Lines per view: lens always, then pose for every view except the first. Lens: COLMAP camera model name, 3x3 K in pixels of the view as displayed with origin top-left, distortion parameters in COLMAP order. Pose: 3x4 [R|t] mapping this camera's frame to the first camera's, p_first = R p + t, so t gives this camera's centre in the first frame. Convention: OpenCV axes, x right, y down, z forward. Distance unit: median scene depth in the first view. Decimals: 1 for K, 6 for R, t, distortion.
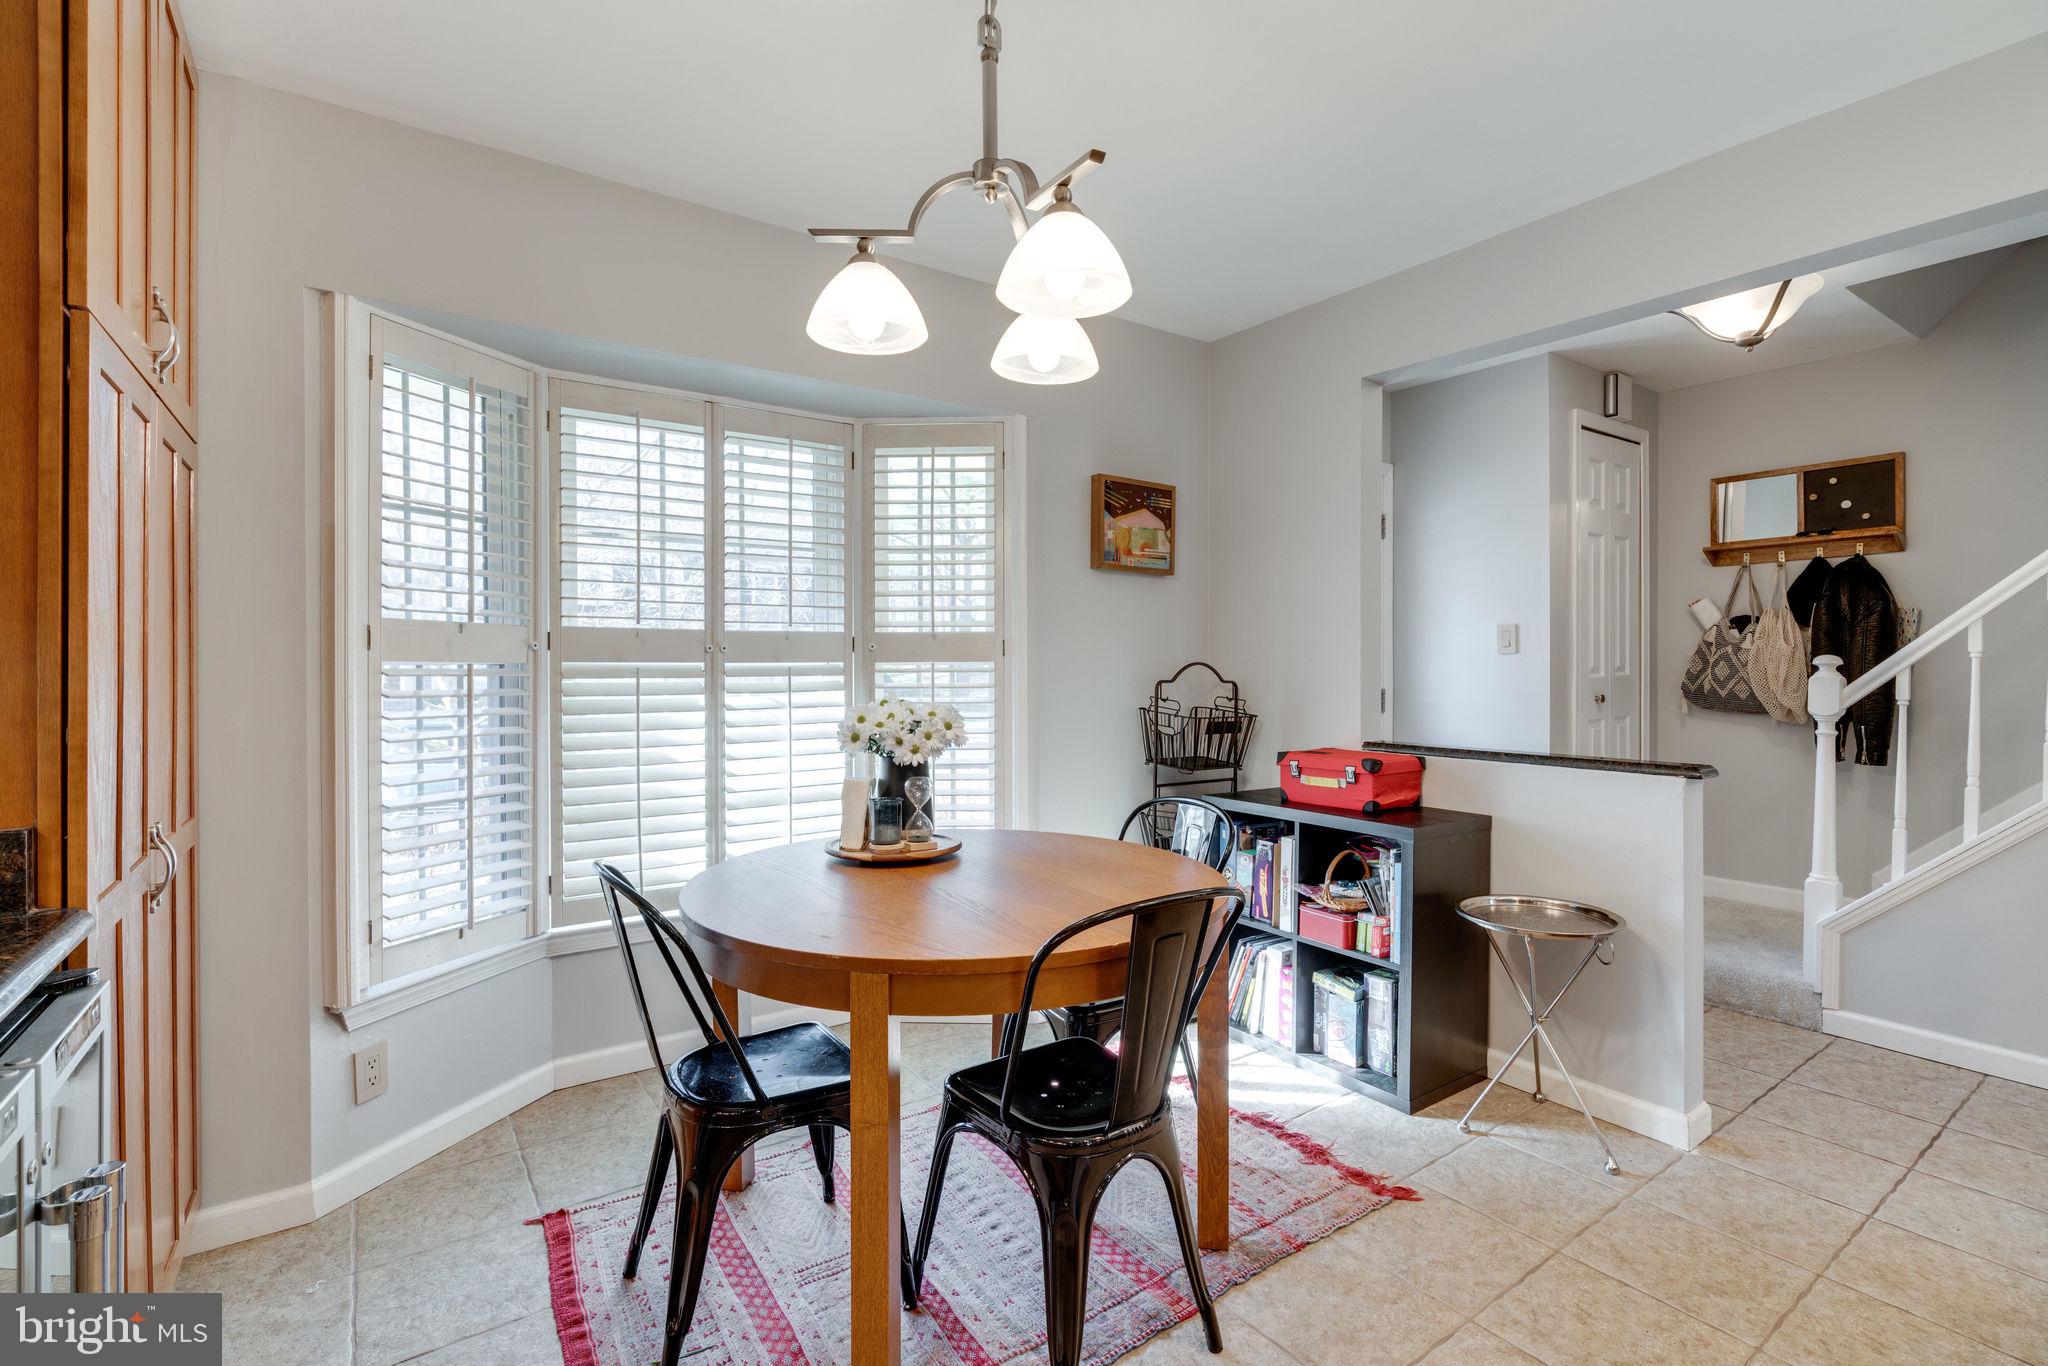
lens RADIAL K [[945.0, 0, 1021.0], [0, 945.0, 661.8], [0, 0, 1]] dist [-0.011987, 0.002743]
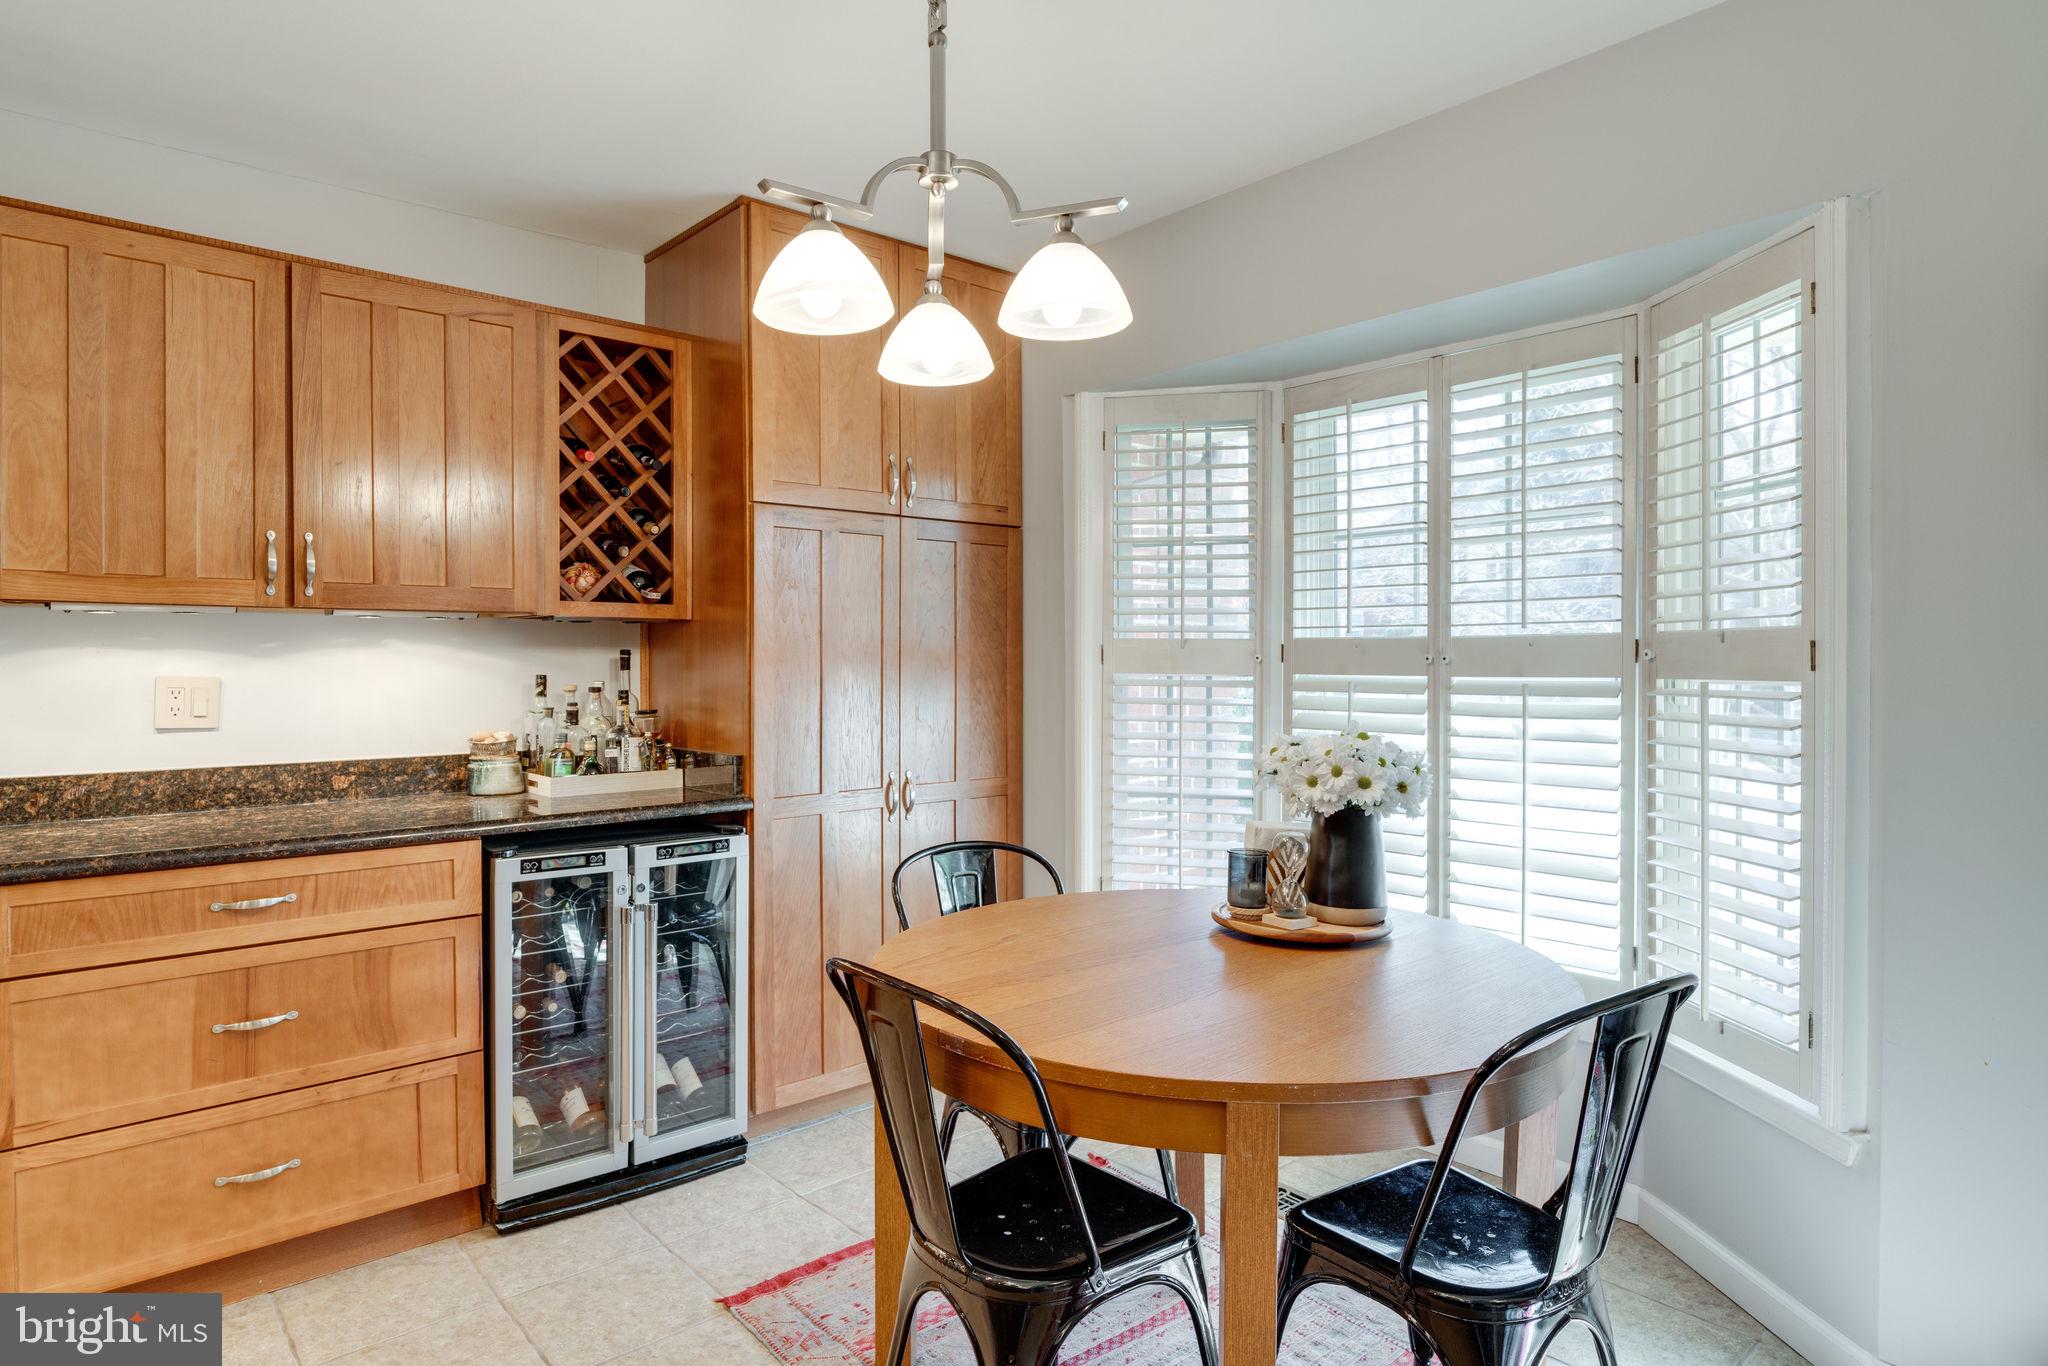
lens RADIAL K [[1136.4, 0, 1018.5], [0, 1136.4, 675.7], [0, 0, 1]] dist [-0.005384, -0.002986]
pose [[0.104150, 0.011234, -0.994498, 0.616366], [-0.007700, 0.999915, 0.010489, -0.007077], [0.994532, 0.006565, 0.104228, 0.540814]]
